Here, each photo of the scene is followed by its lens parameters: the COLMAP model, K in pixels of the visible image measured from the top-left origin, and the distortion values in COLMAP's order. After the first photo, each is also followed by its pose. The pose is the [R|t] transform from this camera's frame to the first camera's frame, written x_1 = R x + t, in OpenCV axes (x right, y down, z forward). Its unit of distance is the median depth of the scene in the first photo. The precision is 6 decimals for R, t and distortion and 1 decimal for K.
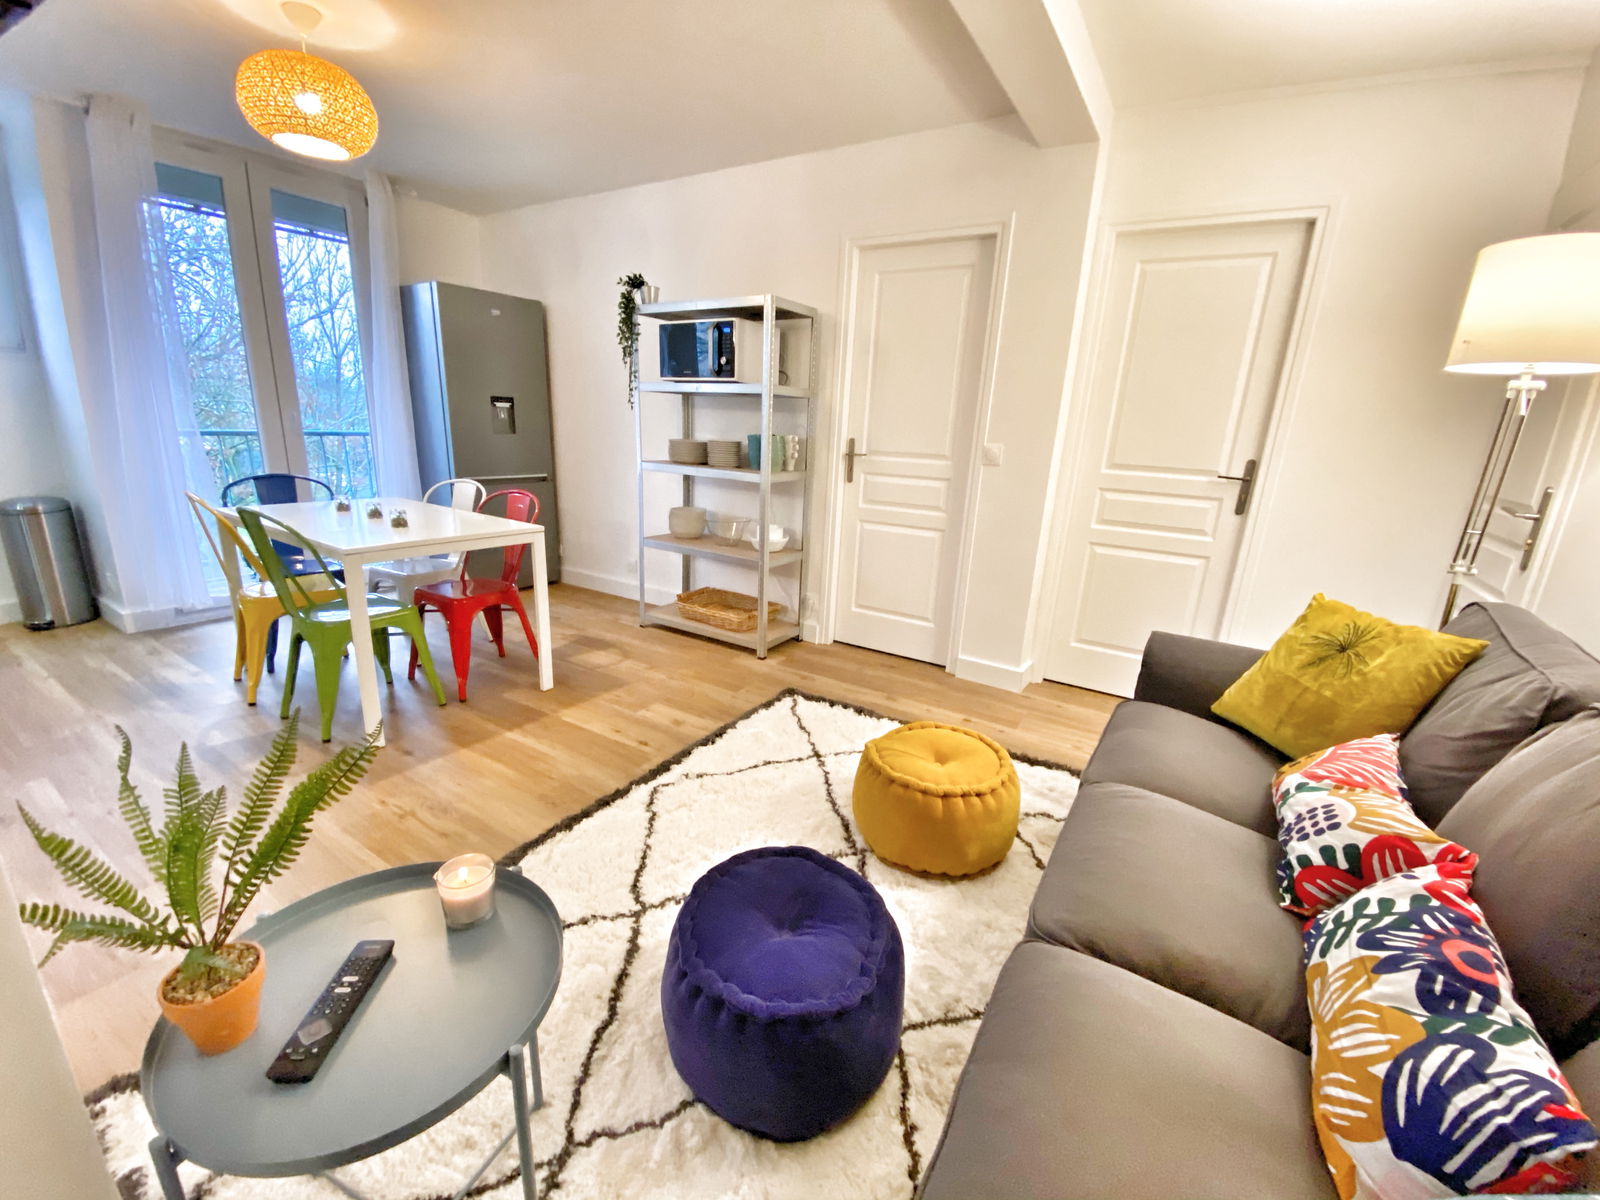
lens RADIAL K [[641.6, 0, 800.0], [0, 641.6, 600.0], [0, 0, 1]] dist [0.000178, -0.000059]
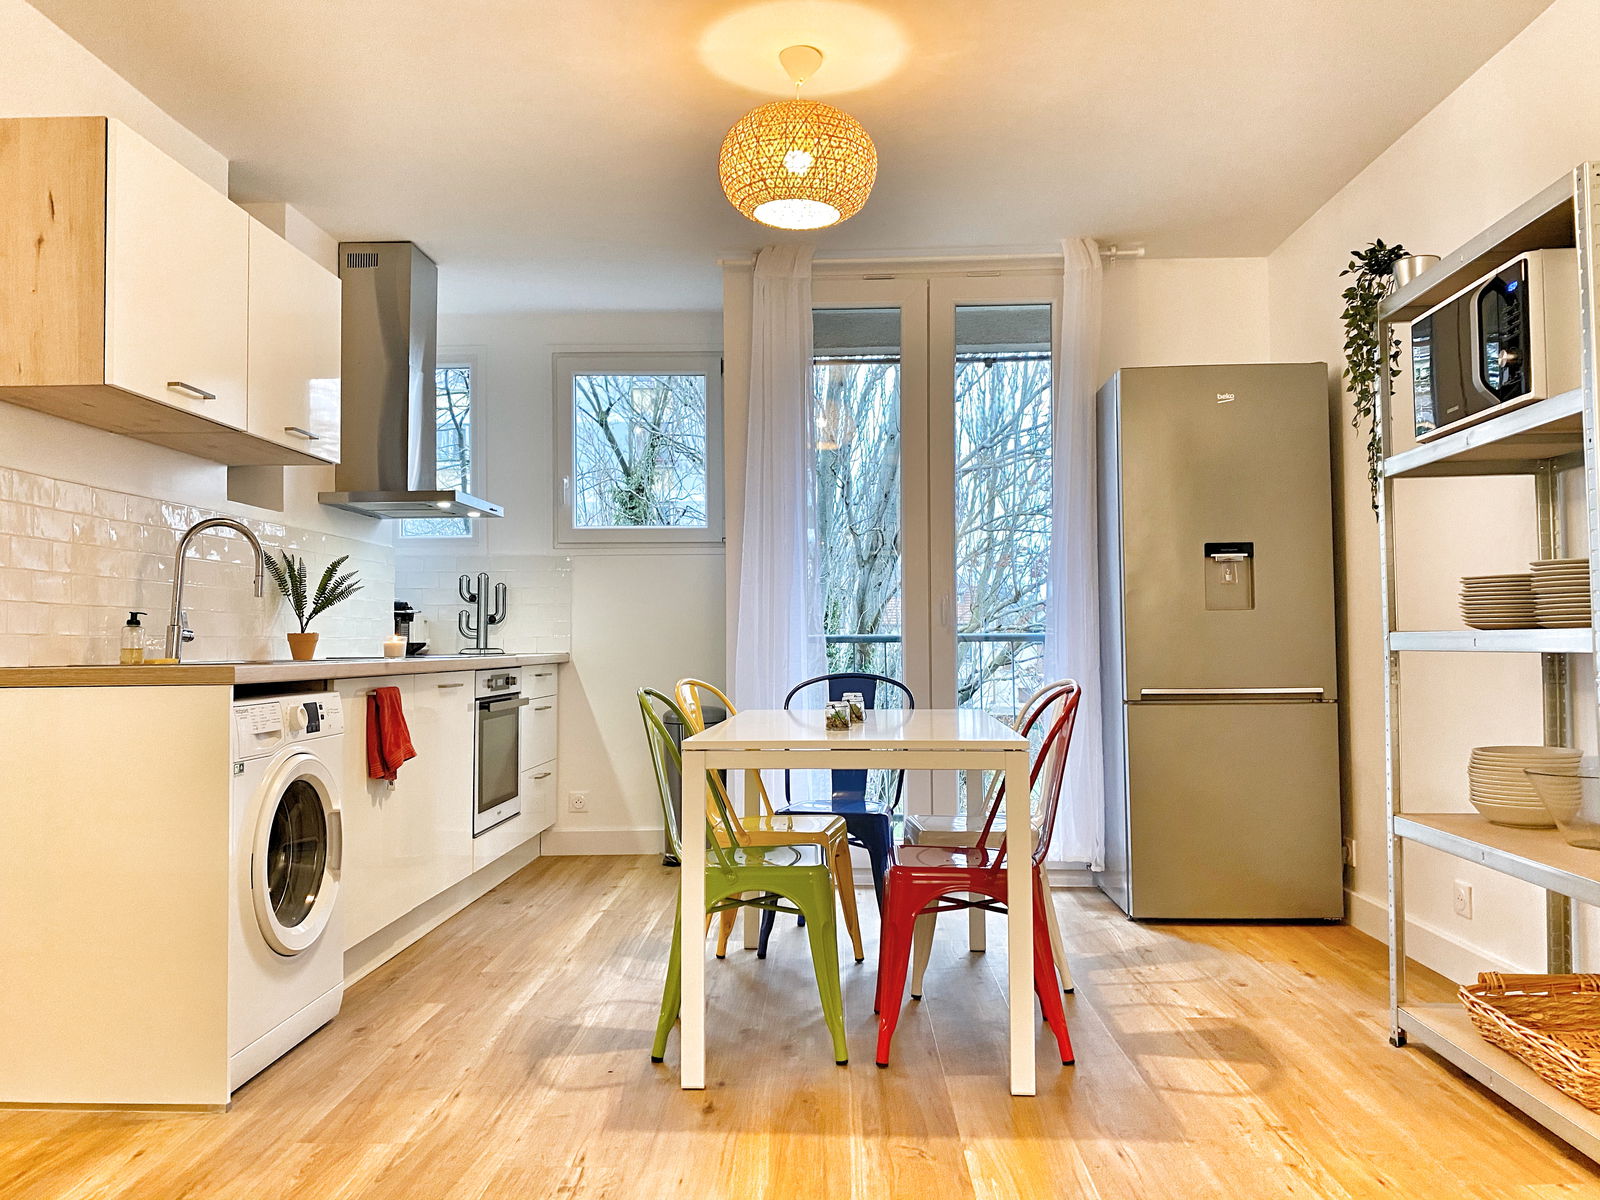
lens RADIAL K [[1182.4, 0, 800.0], [0, 1182.4, 600.0], [0, 0, 1]] dist [-0.005075, -0.001186]
pose [[0.514774, -0.075177, -0.854023, 0.244563], [-0.196787, 0.959190, -0.203051, 0.001727], [0.834436, 0.272586, 0.478972, 0.302670]]
